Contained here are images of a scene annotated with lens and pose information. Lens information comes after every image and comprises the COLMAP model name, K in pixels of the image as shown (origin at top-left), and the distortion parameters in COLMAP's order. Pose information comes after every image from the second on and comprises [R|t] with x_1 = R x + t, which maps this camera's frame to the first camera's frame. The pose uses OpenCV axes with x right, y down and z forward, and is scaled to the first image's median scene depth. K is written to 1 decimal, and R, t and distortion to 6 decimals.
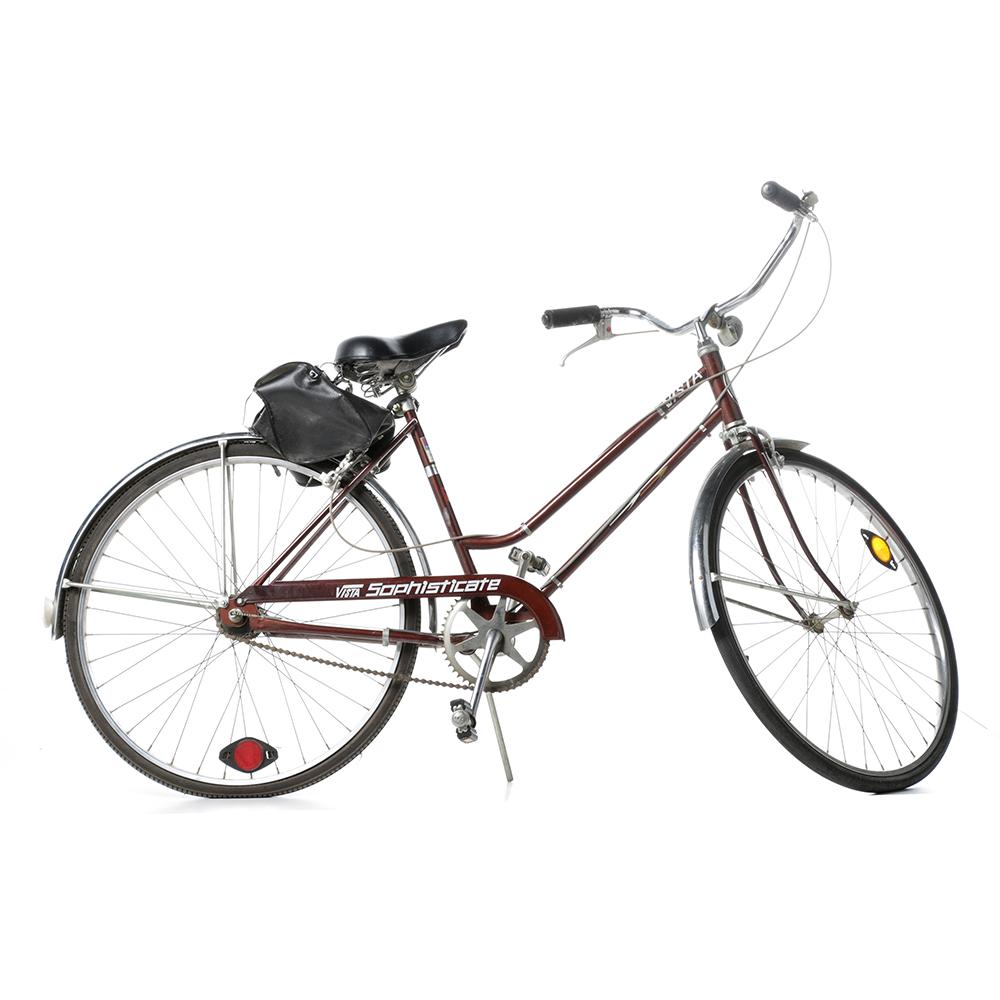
lens RADIAL K [[3345.8, 0, 499.7], [0, 3345.8, 499.9], [0, 0, 1]] dist [0.008668, 0.000000]
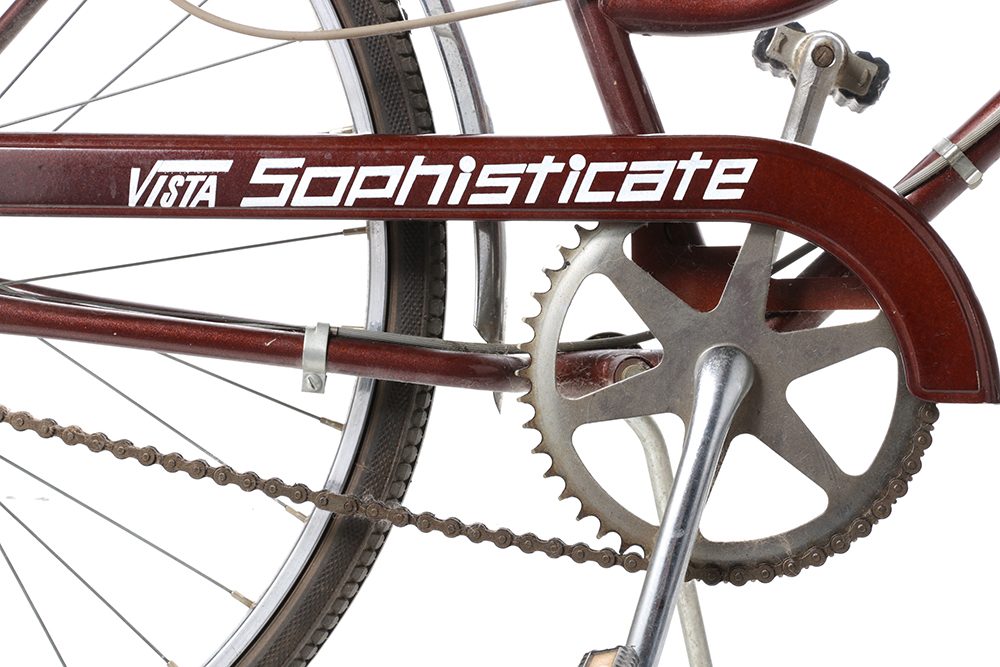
lens RADIAL K [[2693.3, 0, 500.3], [0, 2693.3, 330.2], [0, 0, 1]] dist [0.483515, 0.000000]
pose [[0.999617, 0.025501, 0.010747, -0.021555], [-0.026973, 0.984669, 0.172334, 0.000990], [-0.006188, -0.172558, 0.984980, 0.786734]]
